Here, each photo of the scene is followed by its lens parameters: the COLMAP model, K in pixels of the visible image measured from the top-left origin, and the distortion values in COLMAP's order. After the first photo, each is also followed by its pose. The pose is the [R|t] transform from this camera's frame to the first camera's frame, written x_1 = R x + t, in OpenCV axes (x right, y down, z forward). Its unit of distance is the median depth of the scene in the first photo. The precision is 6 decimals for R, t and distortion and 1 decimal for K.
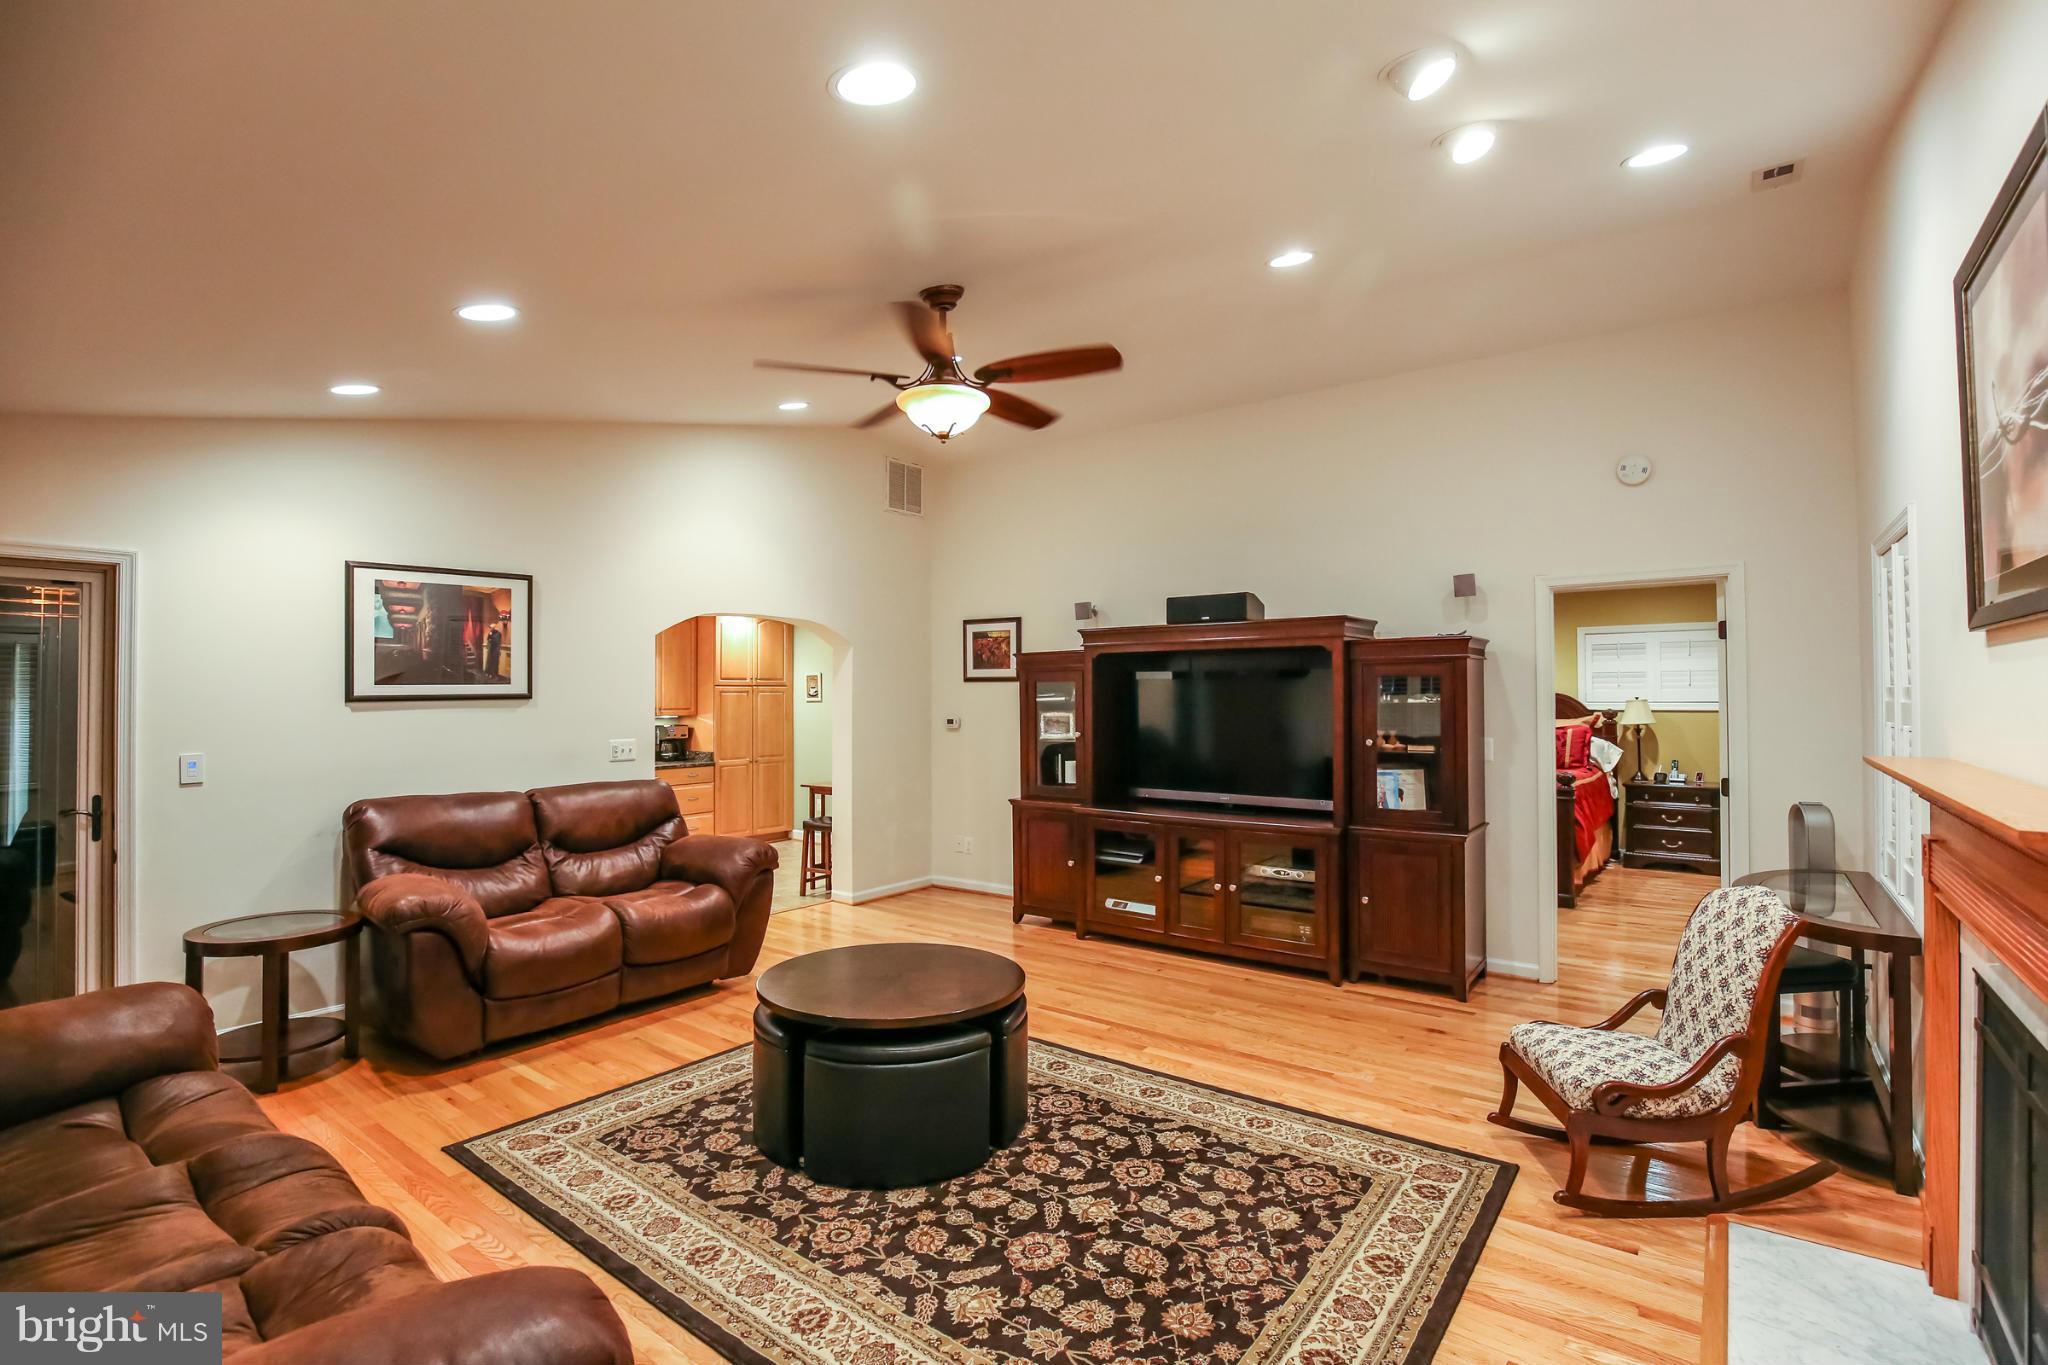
lens RADIAL K [[942.4, 0, 1030.4], [0, 942.4, 681.0], [0, 0, 1]] dist [-0.034765, 0.005322]
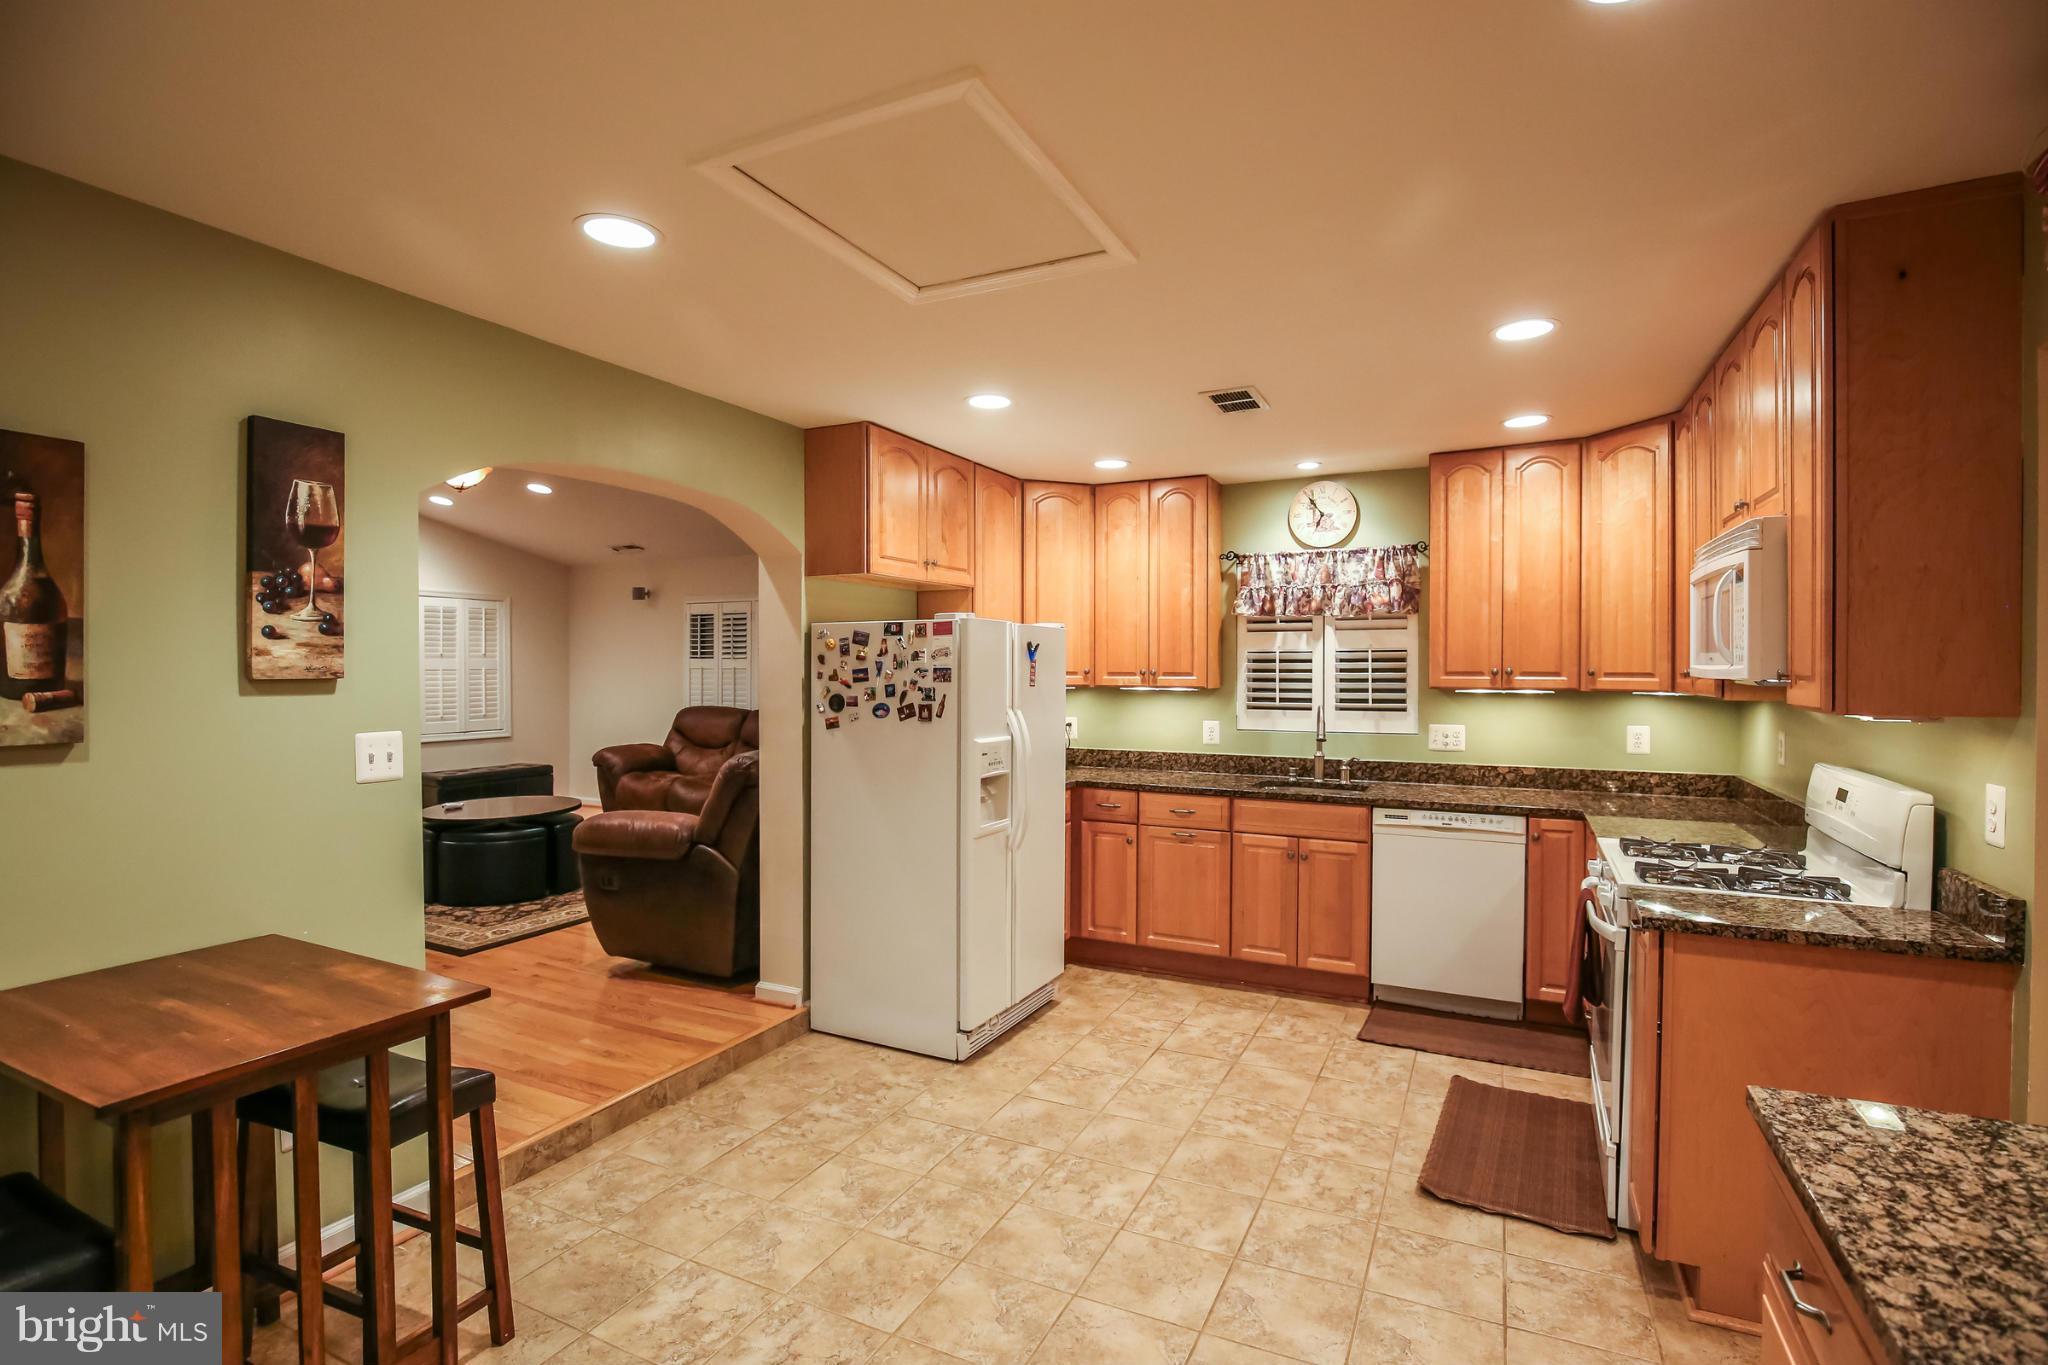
lens RADIAL K [[959.6, 0, 1024.0], [0, 959.6, 682.5], [0, 0, 1]] dist [-0.033640, 0.001310]
pose [[-0.982110, 0.006994, -0.188178, -0.828930], [0.006691, 0.999975, 0.002245, 0.084141], [0.188189, 0.000946, -0.982132, 3.137437]]
